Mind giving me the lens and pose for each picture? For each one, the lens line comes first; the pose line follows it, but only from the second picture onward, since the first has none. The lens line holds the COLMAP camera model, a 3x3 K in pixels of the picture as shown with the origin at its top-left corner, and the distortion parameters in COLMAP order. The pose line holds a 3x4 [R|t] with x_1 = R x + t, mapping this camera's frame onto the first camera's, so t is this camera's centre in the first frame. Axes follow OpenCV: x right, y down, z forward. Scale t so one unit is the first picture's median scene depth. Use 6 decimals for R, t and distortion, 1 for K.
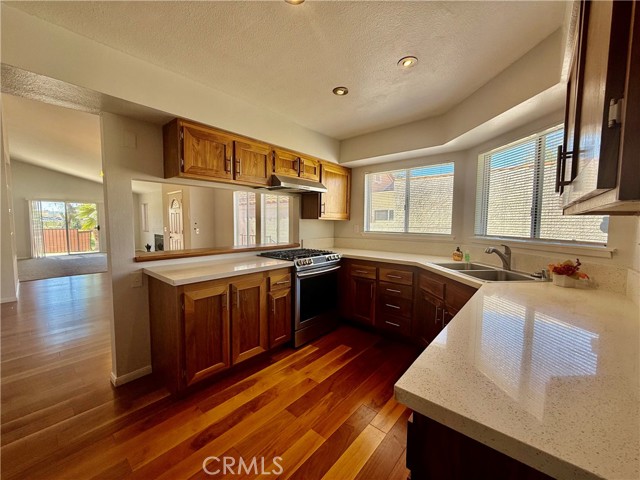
lens RADIAL K [[256.8, 0, 320.0], [0, 256.8, 239.3], [0, 0, 1]] dist [-0.003359, 0.000277]
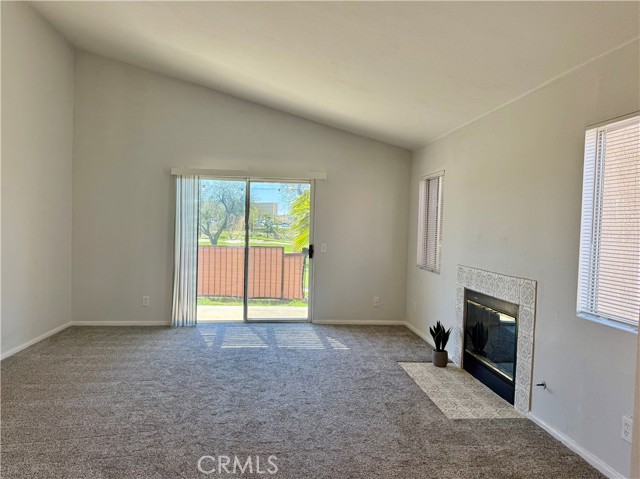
lens RADIAL K [[449.7, 0, 320.0], [0, 449.7, 240.6], [0, 0, 1]] dist [-0.000566, -0.000065]
pose [[0.735931, 0.035621, -0.676119, -0.444521], [-0.071590, 0.997111, -0.025391, -0.044984], [0.673261, 0.067089, 0.736355, 0.559936]]
